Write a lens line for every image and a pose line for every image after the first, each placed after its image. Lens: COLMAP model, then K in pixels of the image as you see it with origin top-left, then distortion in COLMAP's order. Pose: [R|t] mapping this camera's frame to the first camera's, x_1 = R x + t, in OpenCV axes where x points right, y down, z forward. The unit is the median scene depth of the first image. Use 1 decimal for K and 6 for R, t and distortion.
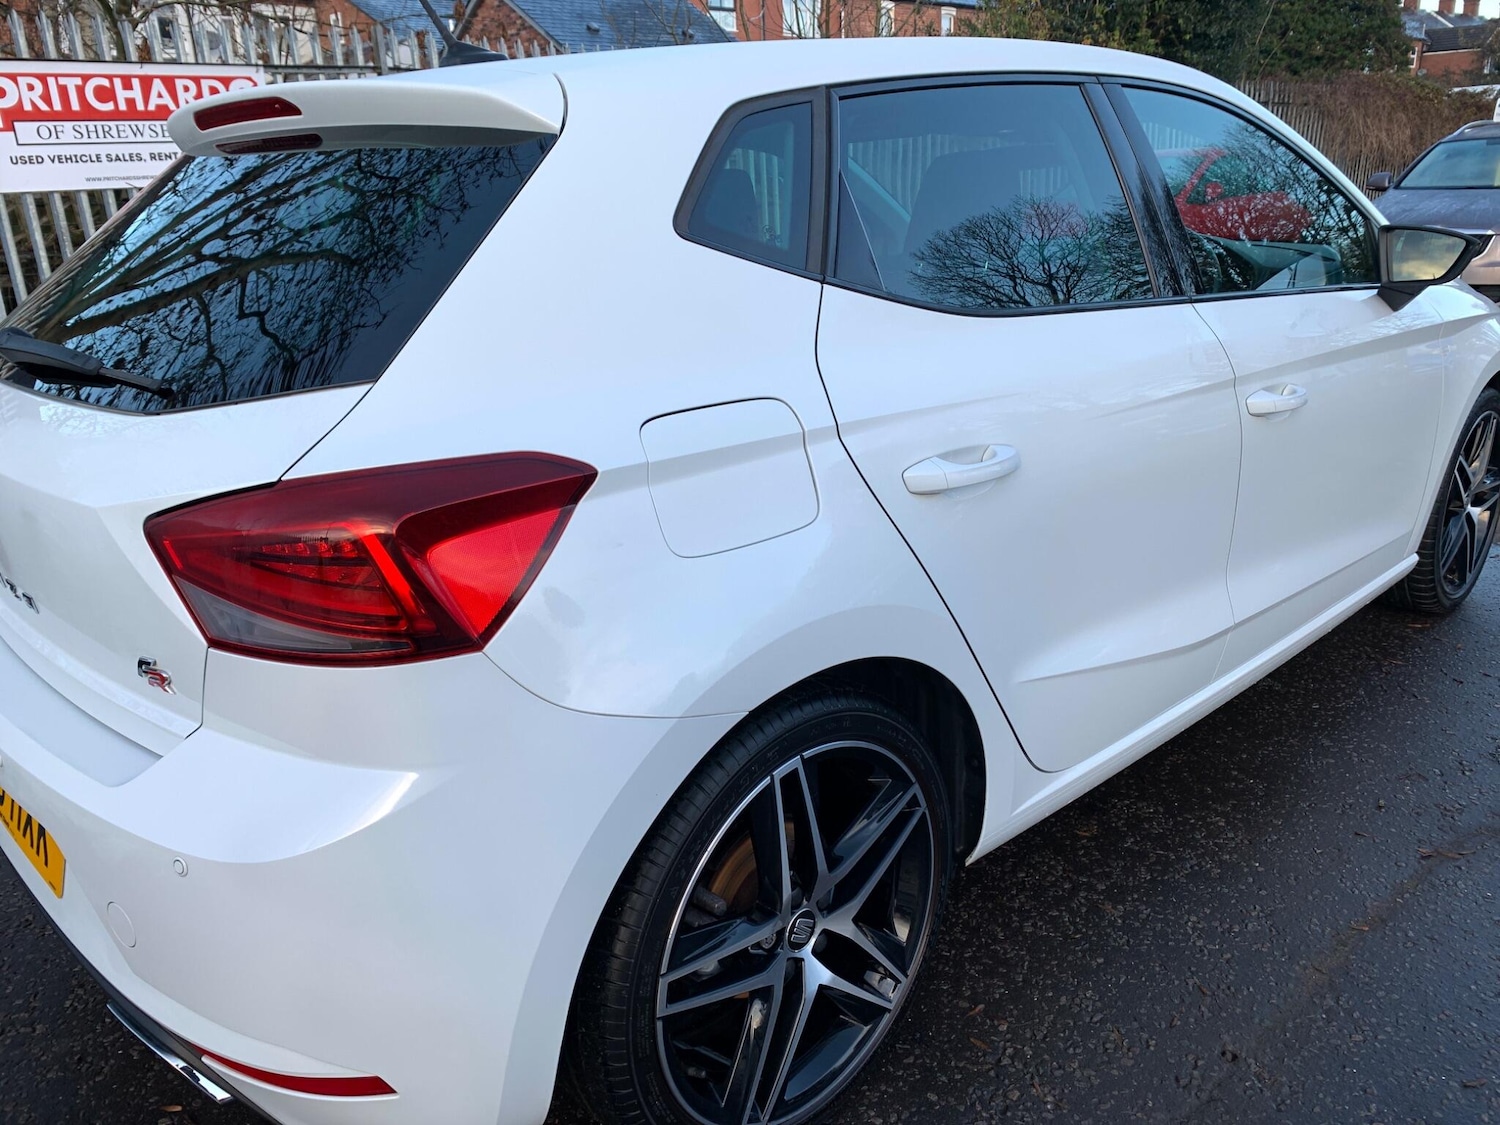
lens RADIAL K [[1136.8, 0, 762.2], [0, 1136.8, 550.6], [0, 0, 1]] dist [-0.010010, 0.014359]
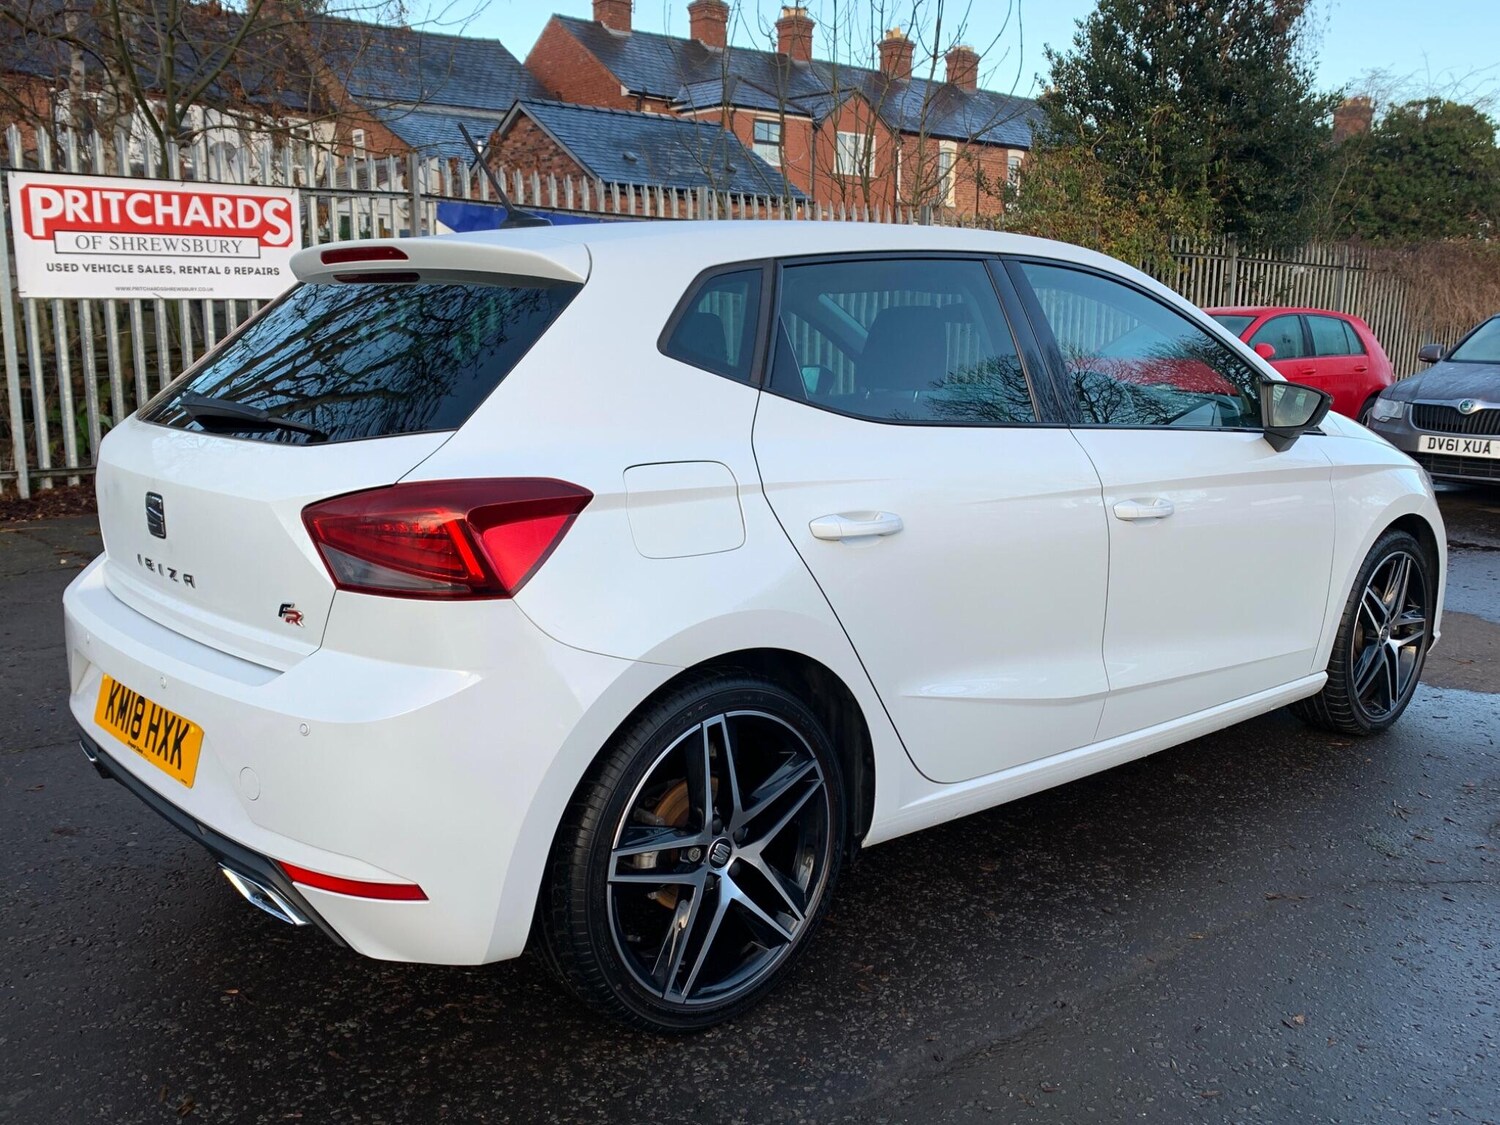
lens RADIAL K [[1321.1, 0, 765.8], [0, 1321.1, 545.1], [0, 0, 1]] dist [-0.018463, 0.032240]
pose [[0.998391, 0.051637, -0.023423, 0.070860], [-0.054507, 0.987840, -0.145605, 0.130571], [0.015619, 0.146647, 0.989066, -0.403620]]
